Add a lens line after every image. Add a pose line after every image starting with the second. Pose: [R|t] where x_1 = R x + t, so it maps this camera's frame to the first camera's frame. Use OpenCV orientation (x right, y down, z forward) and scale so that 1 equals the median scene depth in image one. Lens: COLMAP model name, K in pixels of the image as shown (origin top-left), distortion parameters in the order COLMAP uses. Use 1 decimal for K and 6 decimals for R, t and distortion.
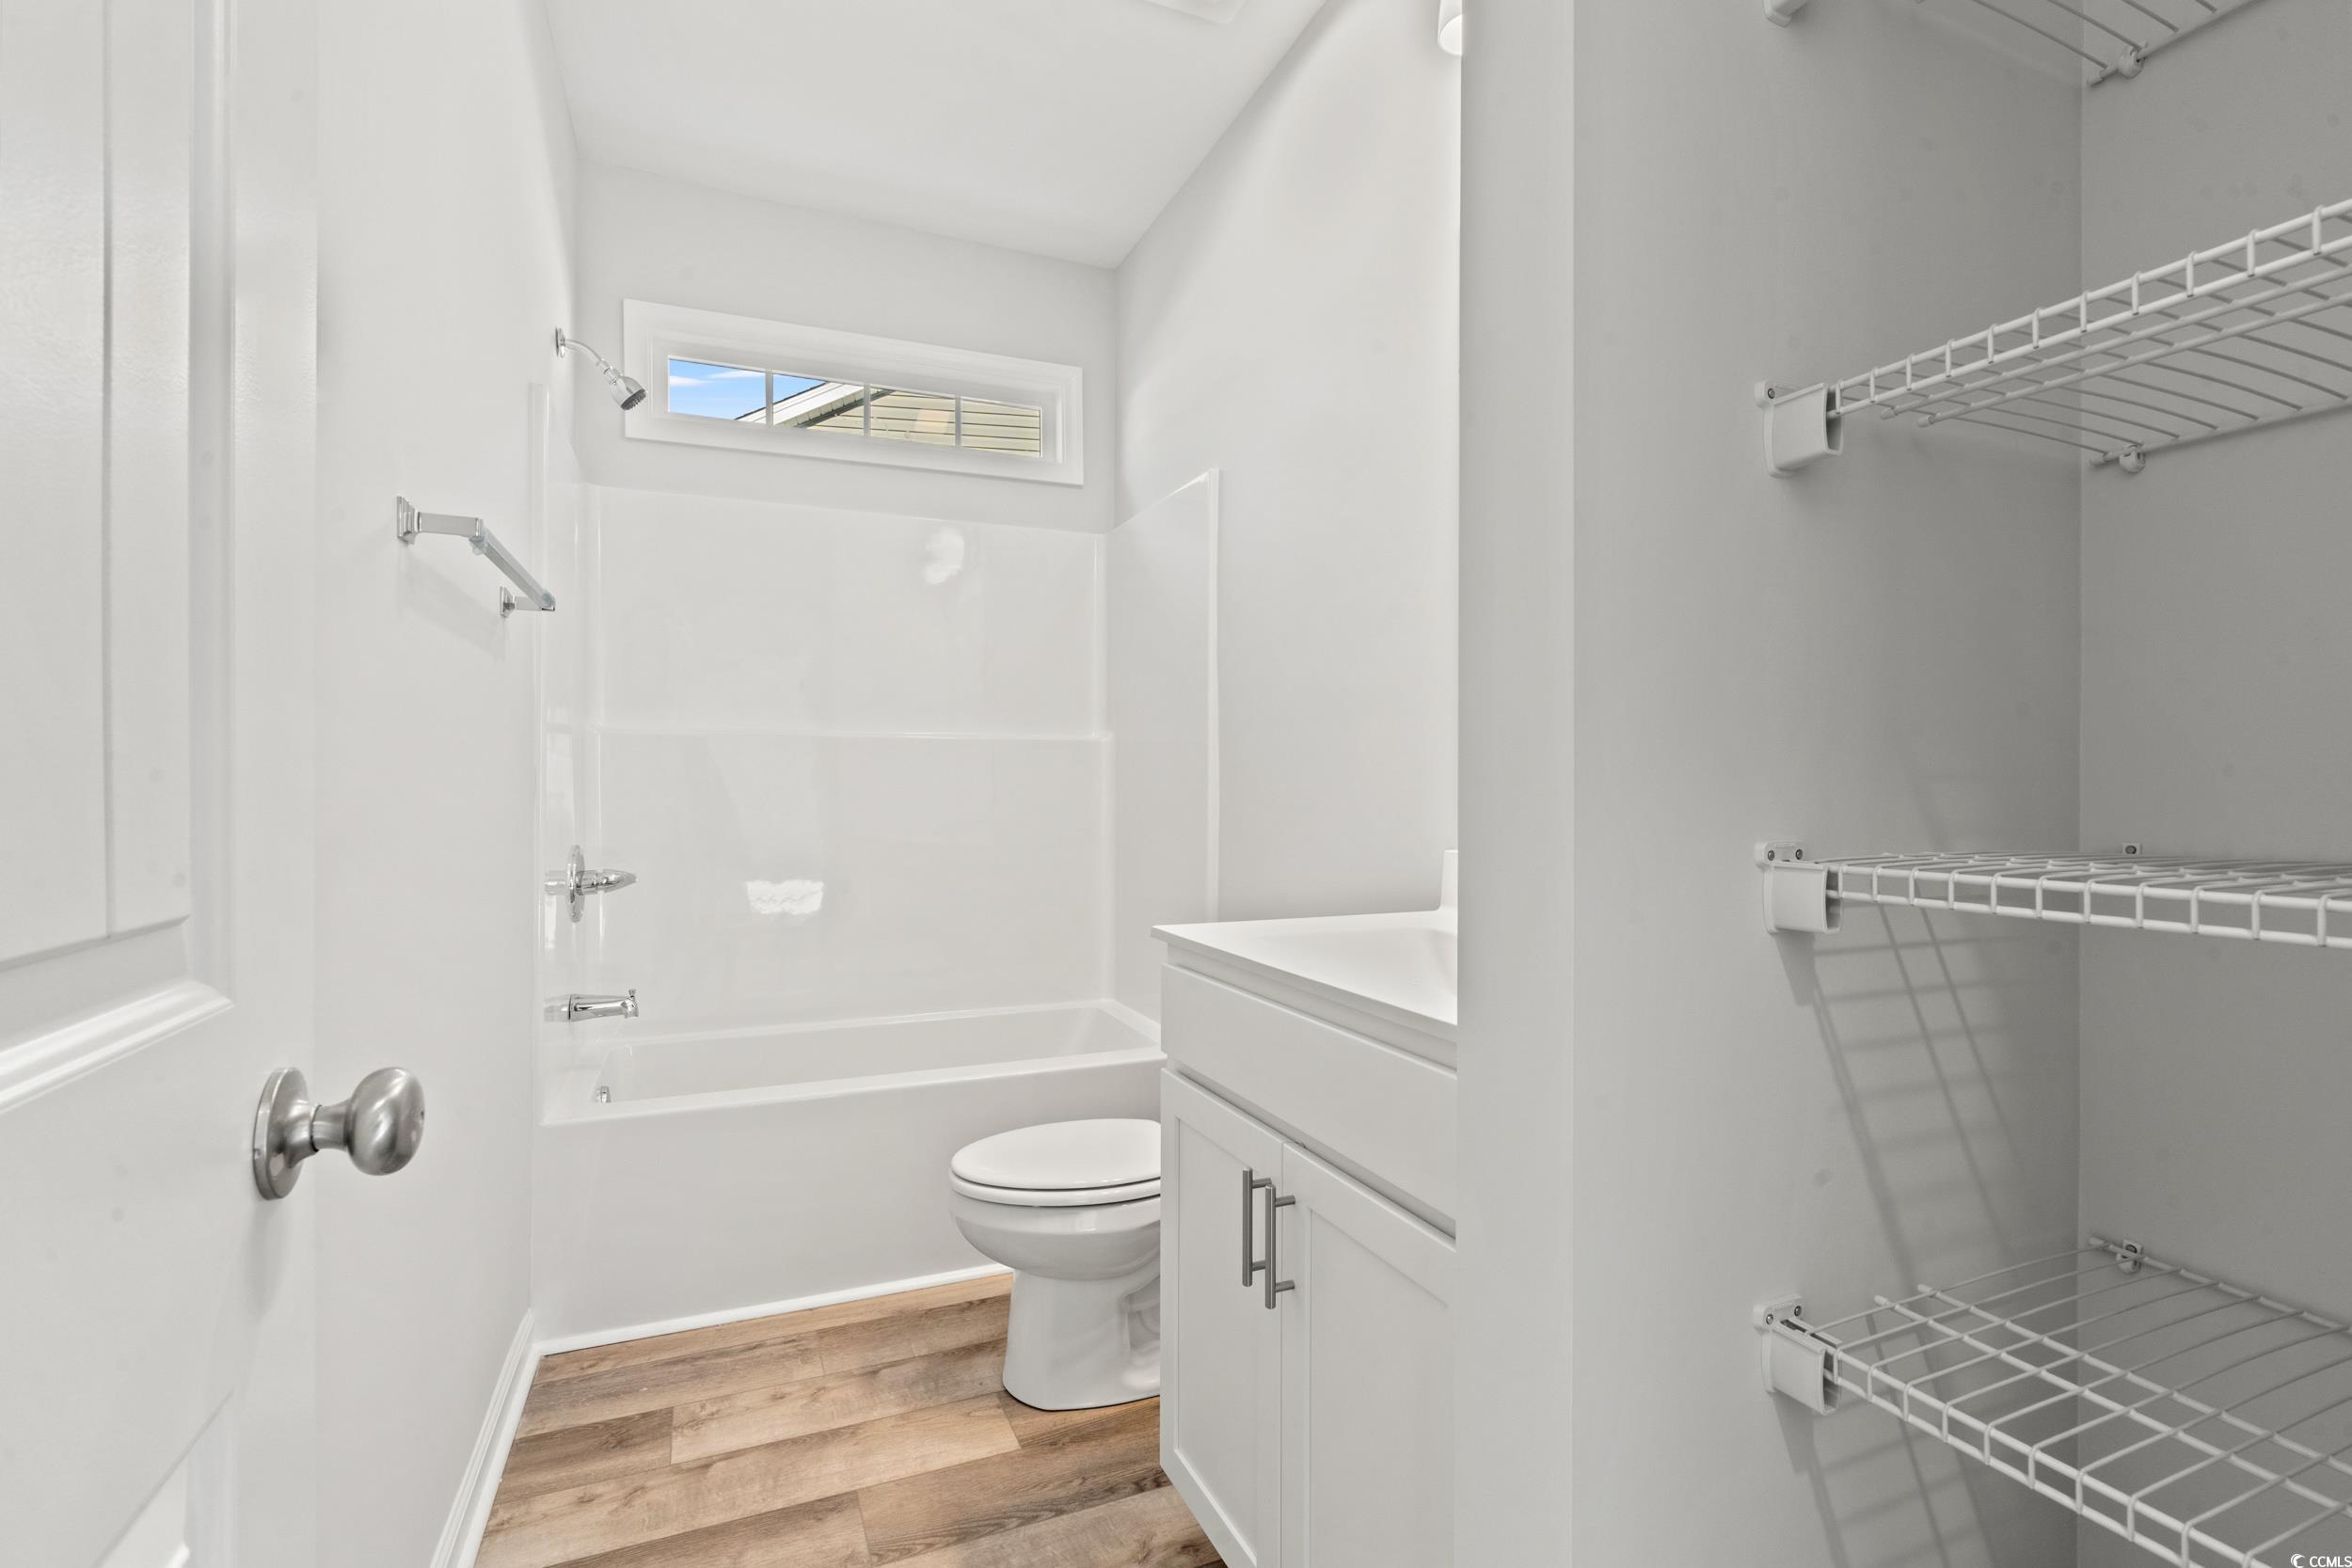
lens RADIAL K [[1073.5, 0, 1157.3], [0, 1073.5, 775.2], [0, 0, 1]] dist [0.001123, 0.000589]
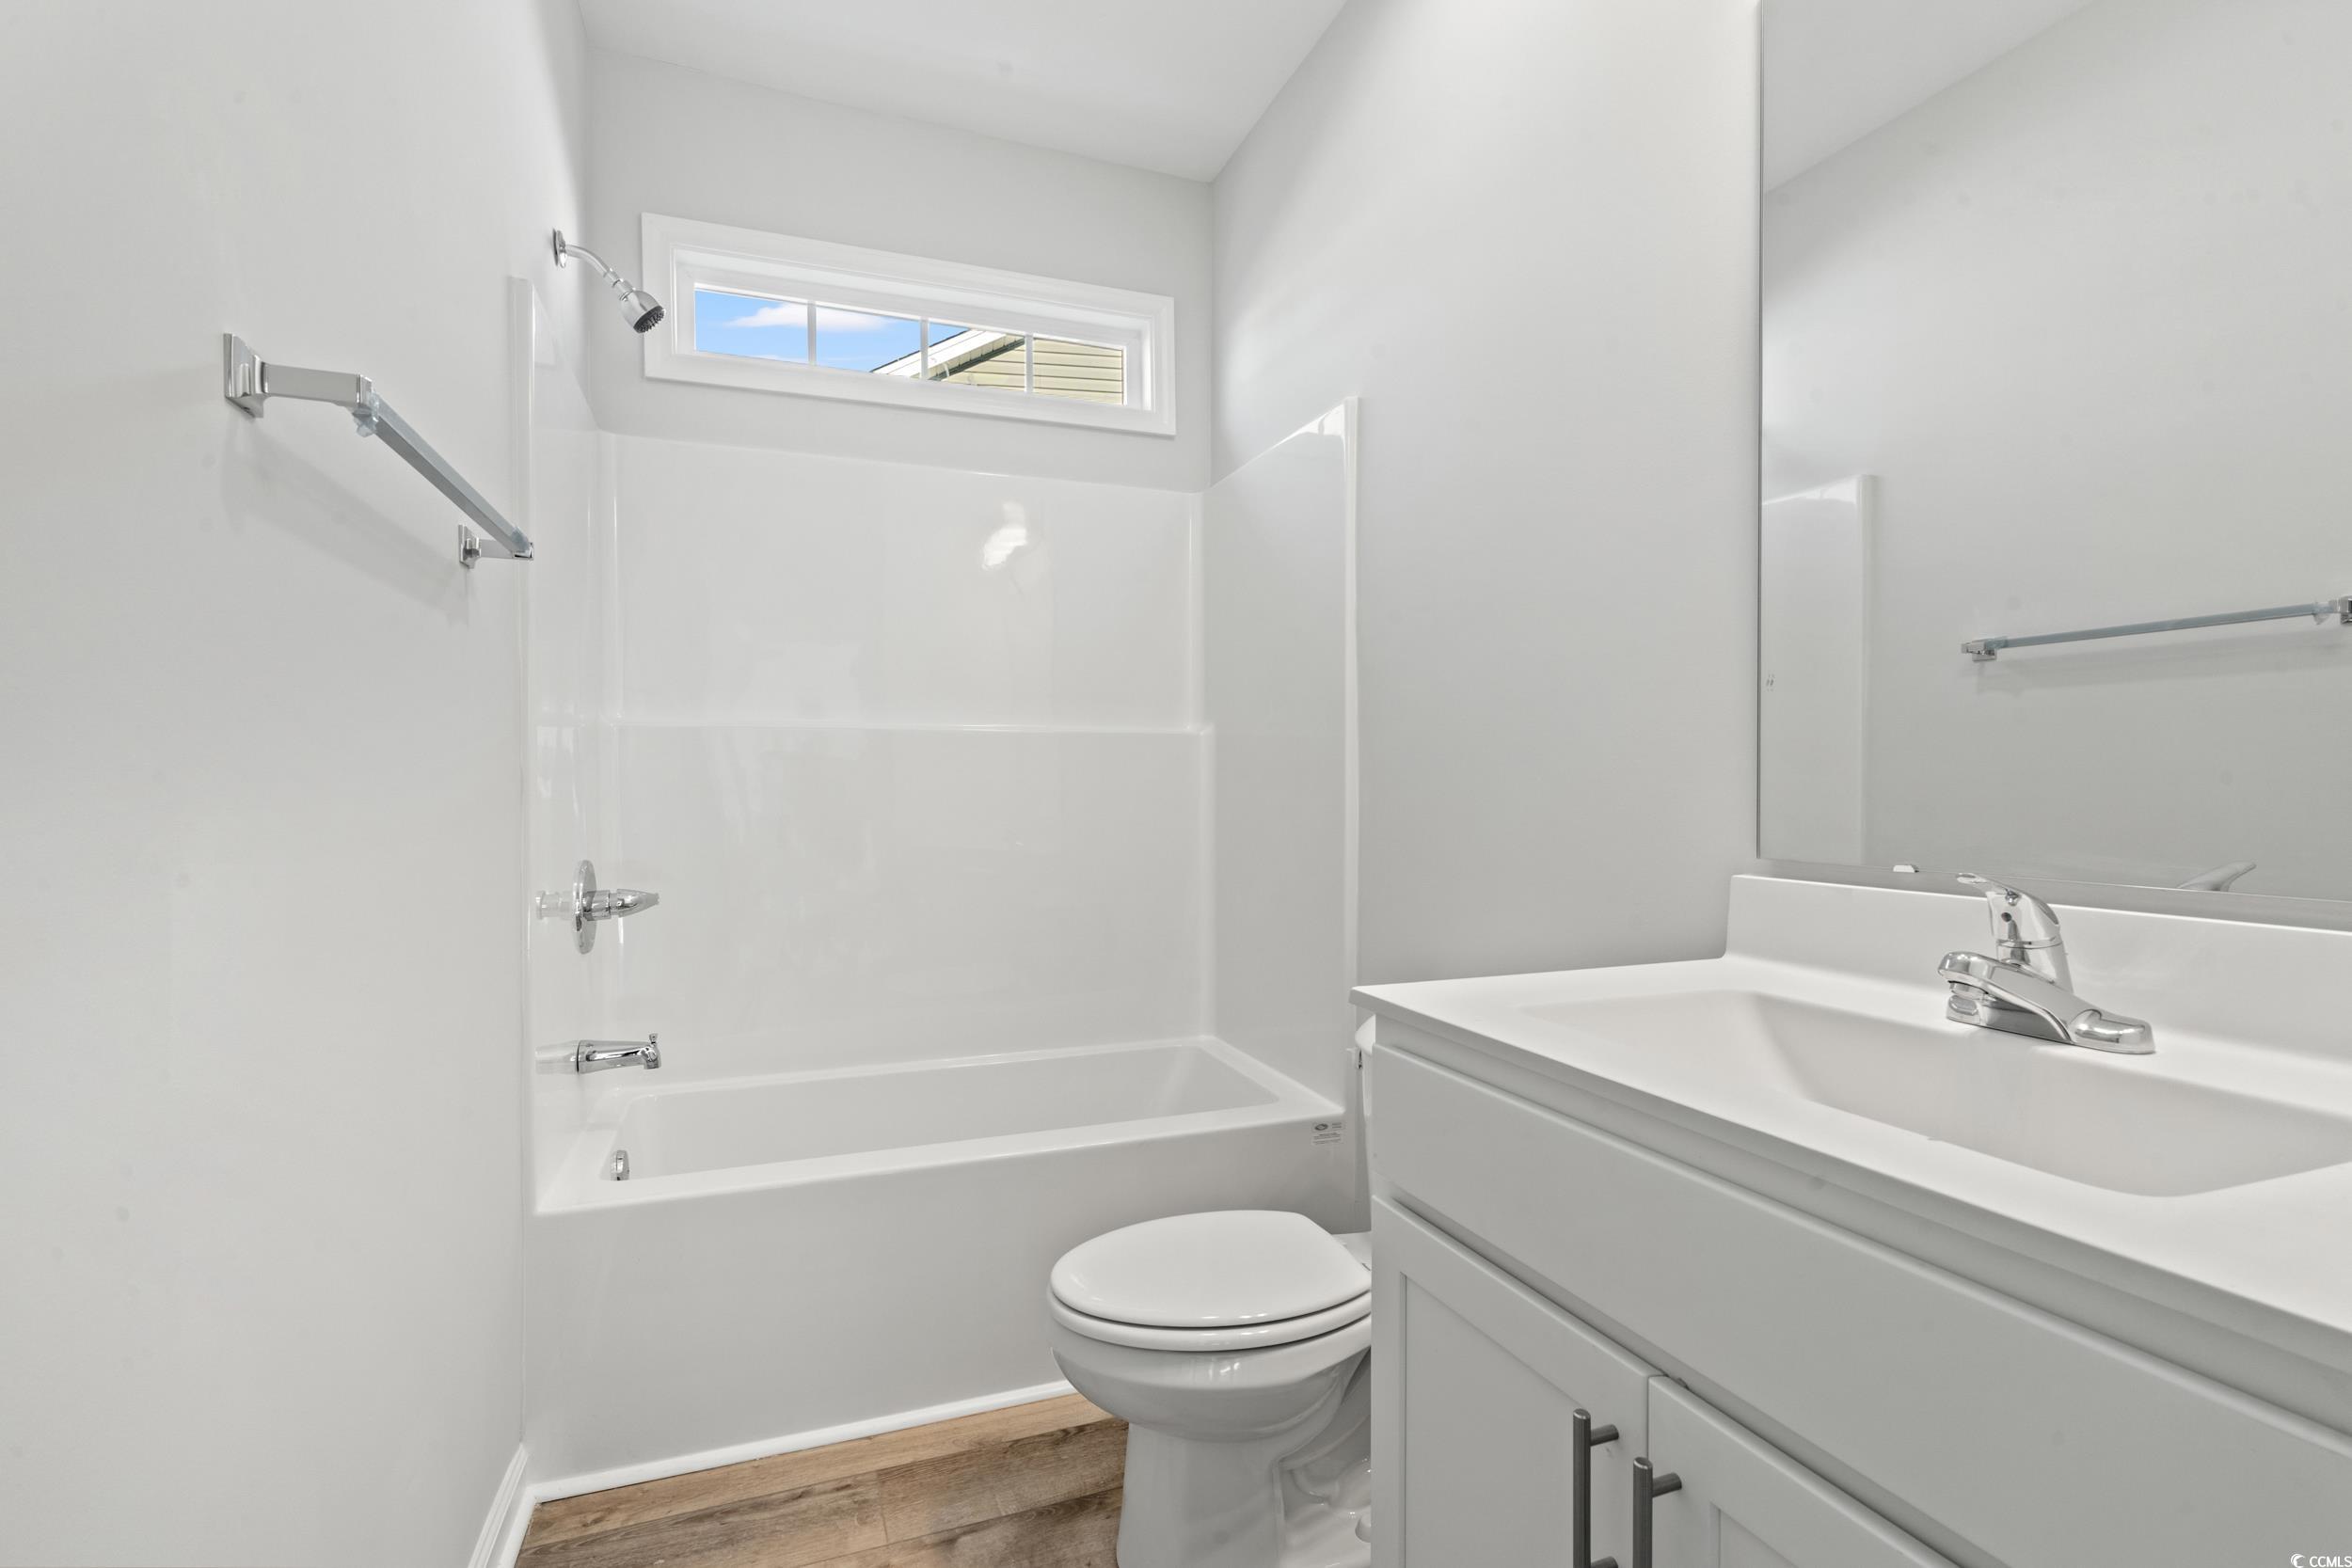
lens RADIAL K [[1096.6, 0, 1164.4], [0, 1096.6, 786.2], [0, 0, 1]] dist [0.002128, 0.000724]
pose [[0.999145, -0.002968, -0.041227, -0.072007], [0.003382, 0.999944, 0.009991, 0.001241], [0.041195, -0.010122, 0.999100, 0.209203]]
